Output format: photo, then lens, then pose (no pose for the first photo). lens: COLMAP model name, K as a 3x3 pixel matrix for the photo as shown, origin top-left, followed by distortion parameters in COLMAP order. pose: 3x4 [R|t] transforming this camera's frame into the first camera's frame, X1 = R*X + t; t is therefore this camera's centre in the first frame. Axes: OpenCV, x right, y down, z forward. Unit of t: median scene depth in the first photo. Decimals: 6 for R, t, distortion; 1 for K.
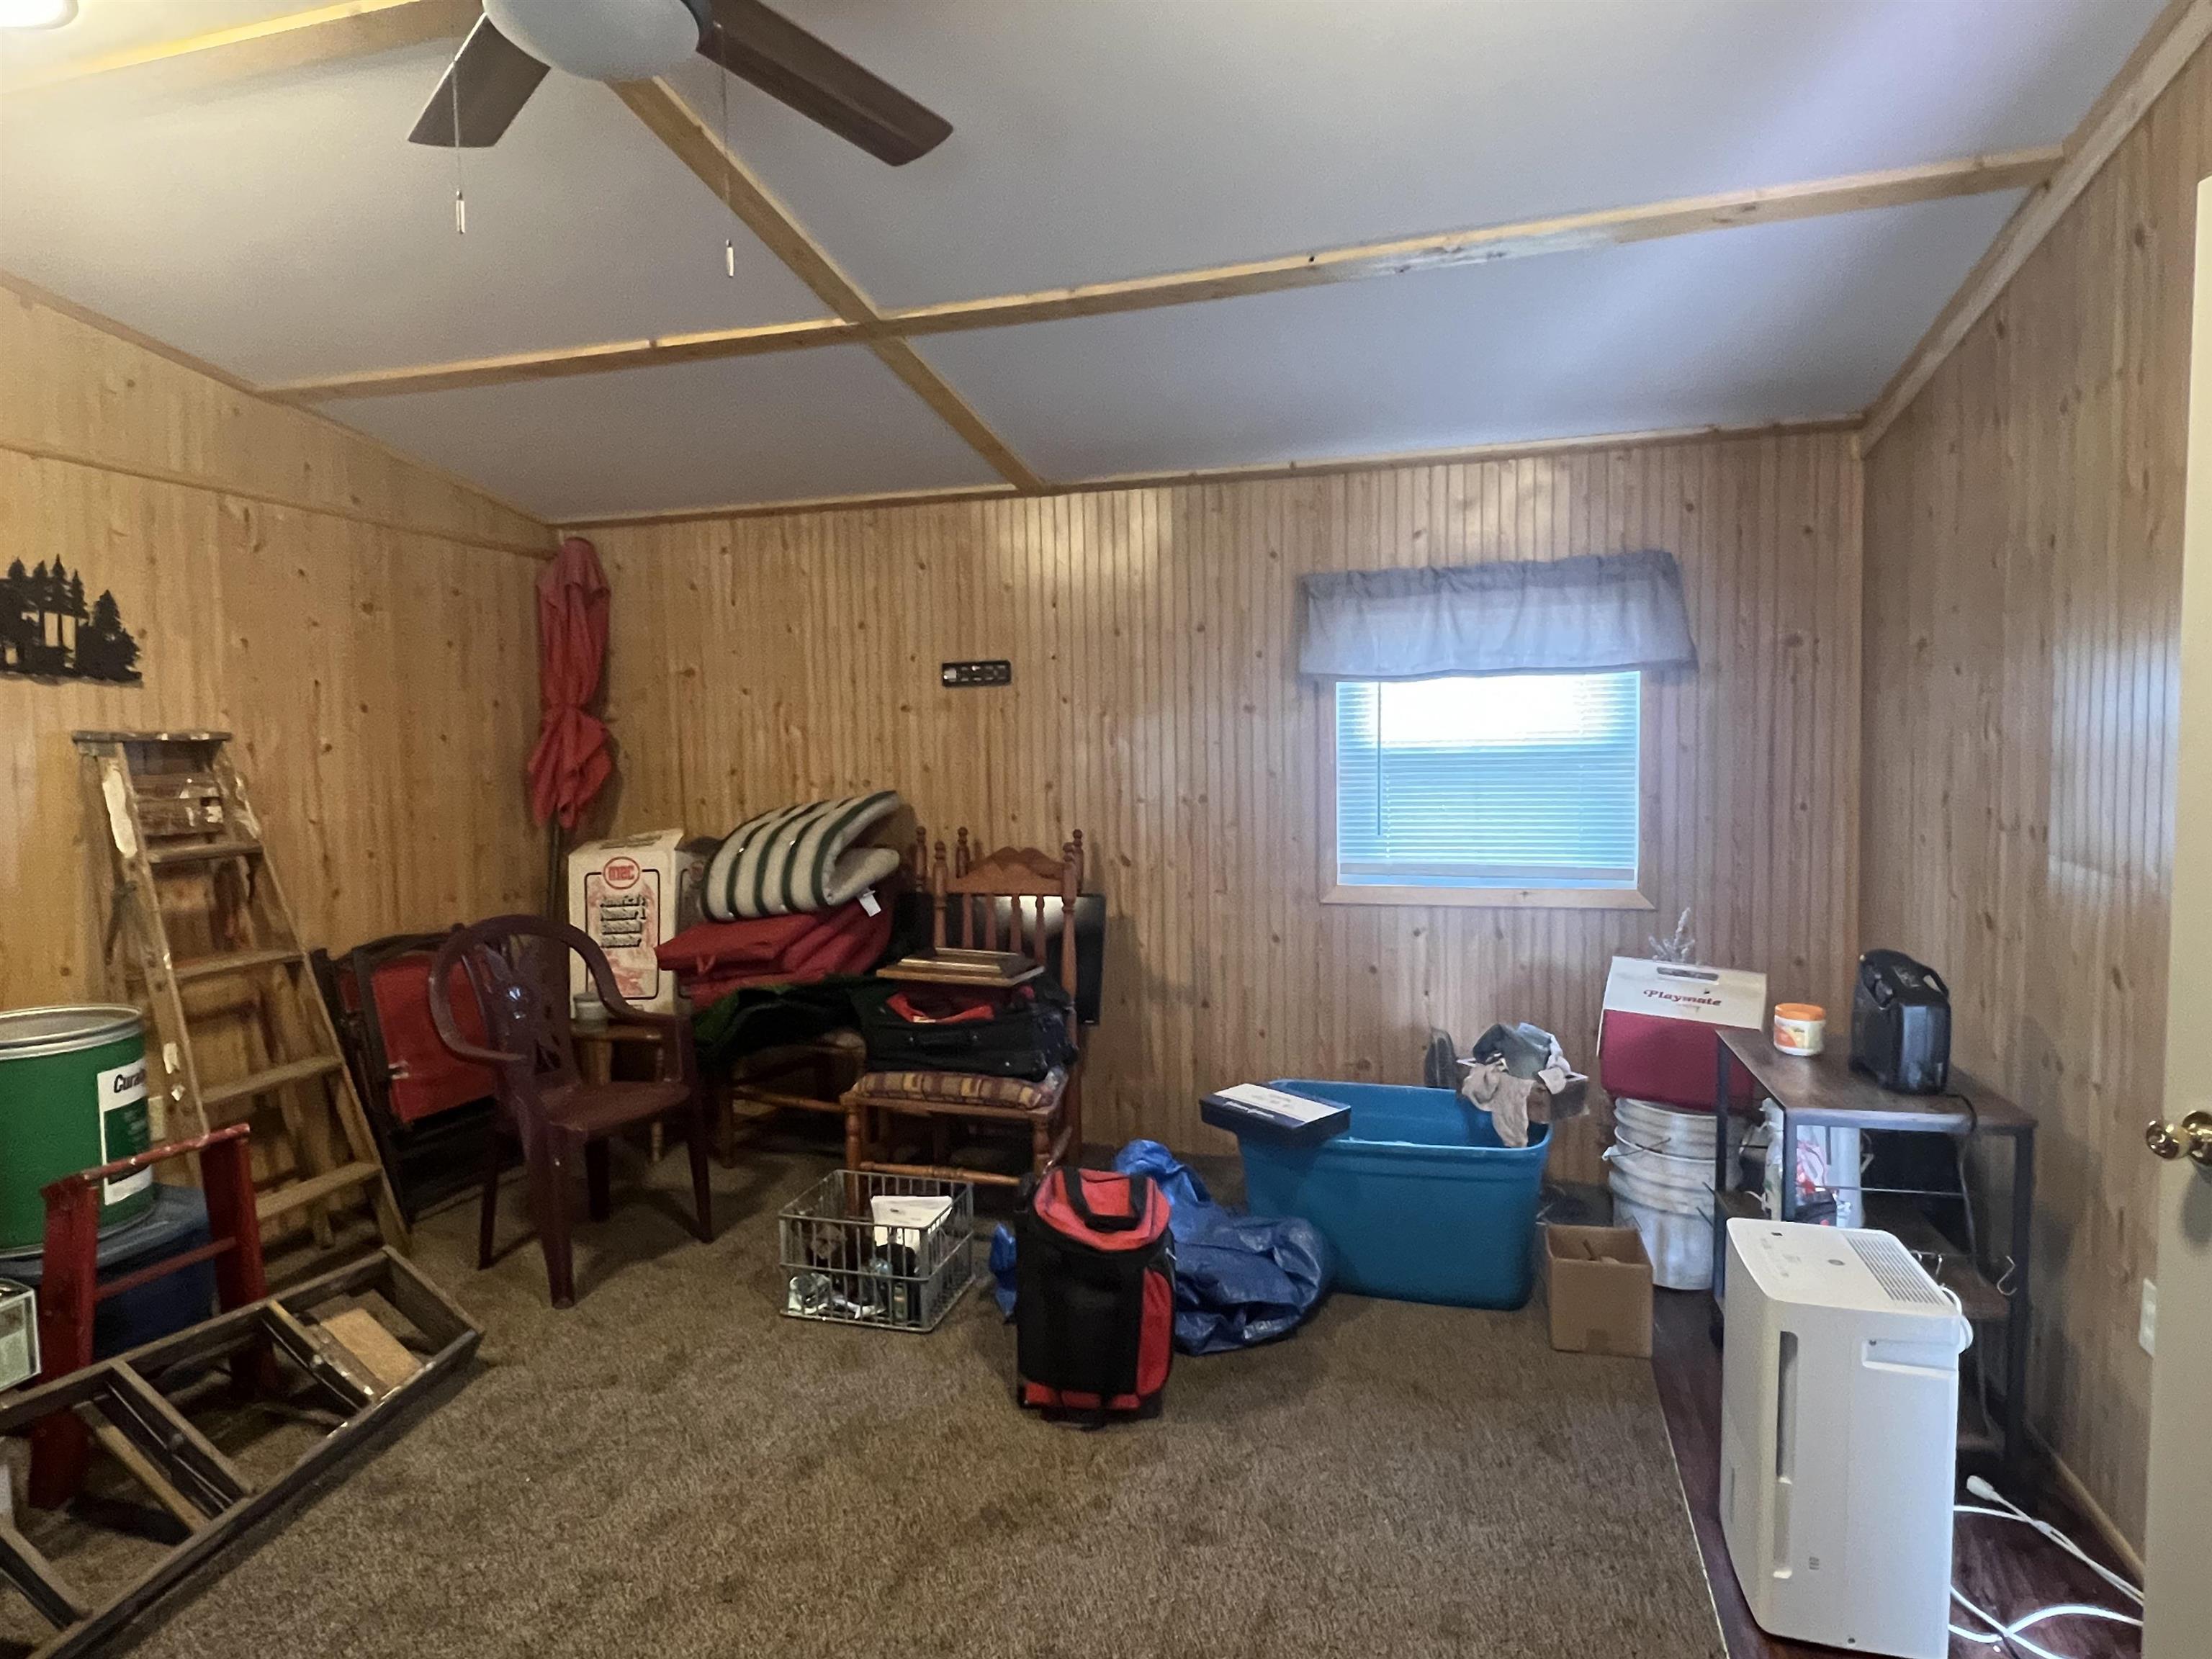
lens RADIAL K [[1260.7, 0, 1094.5], [0, 1260.7, 820.9], [0, 0, 1]] dist [-0.005479, 0.000516]
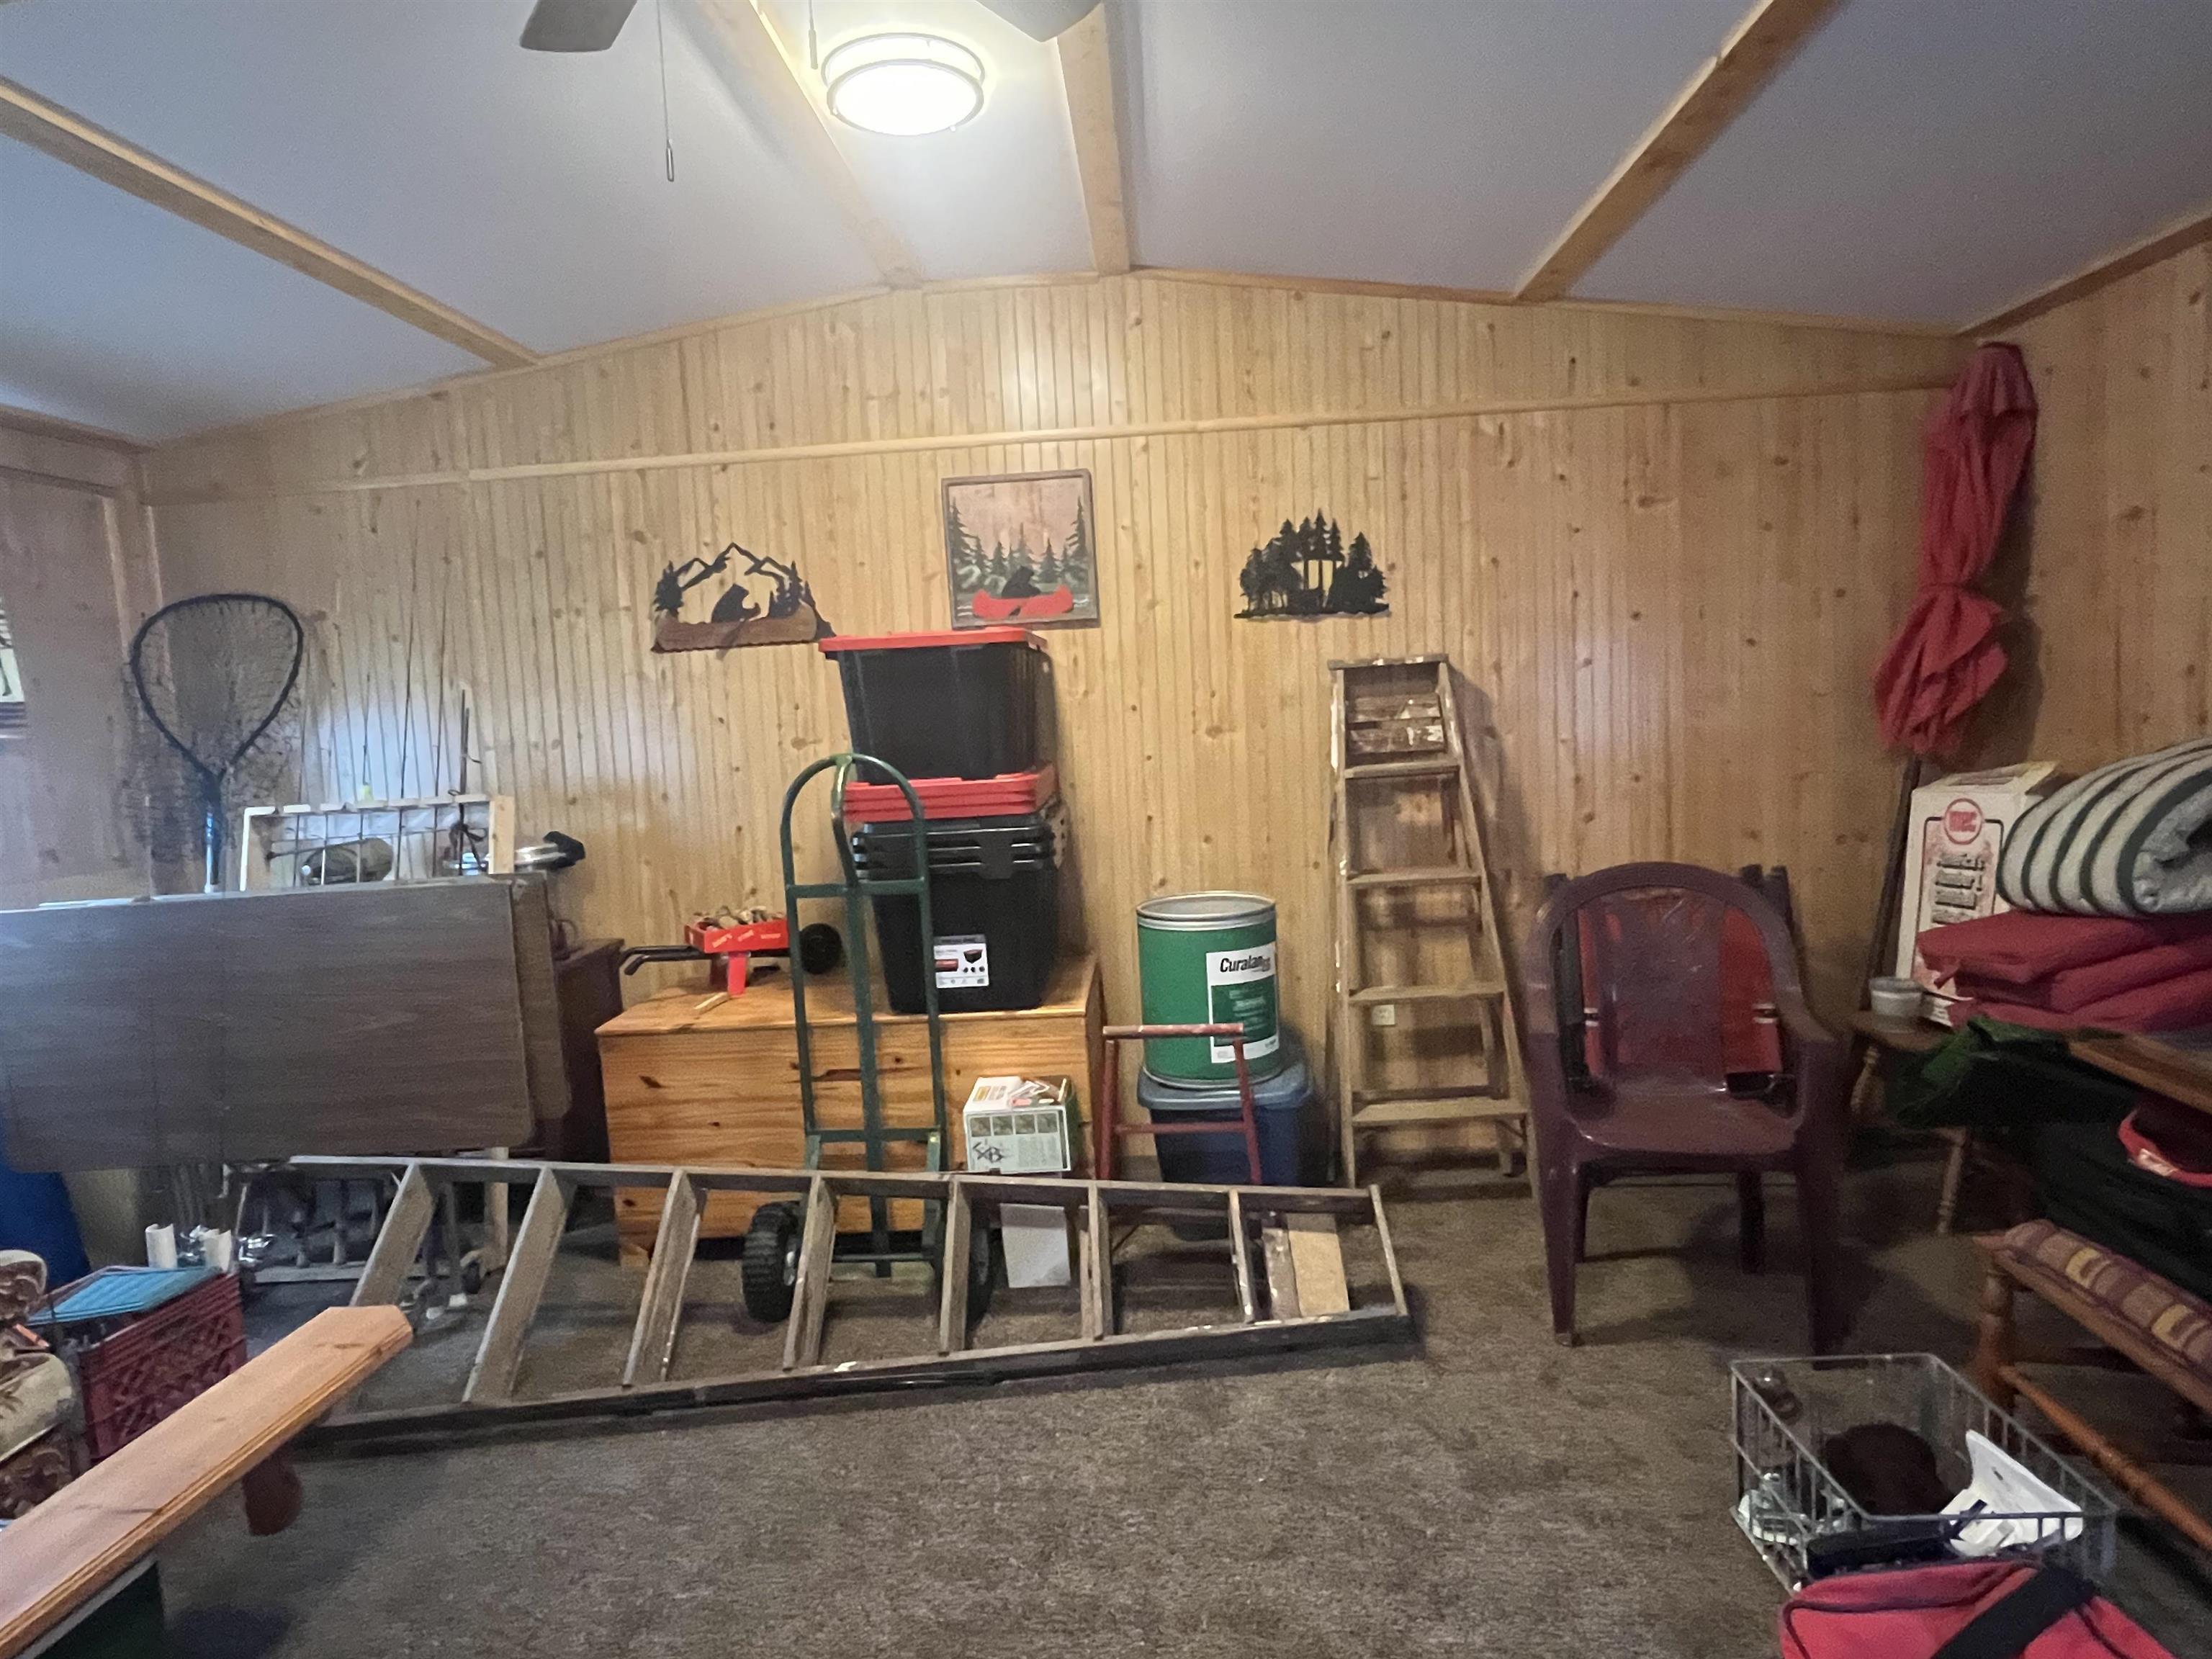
lens RADIAL K [[1260.7, 0, 1094.5], [0, 1260.7, 820.9], [0, 0, 1]] dist [-0.005479, 0.000516]
pose [[0.218538, 0.085382, -0.972086, 0.263865], [-0.006724, 0.996273, 0.085995, -0.020952], [0.975805, -0.012257, 0.218297, 0.492438]]
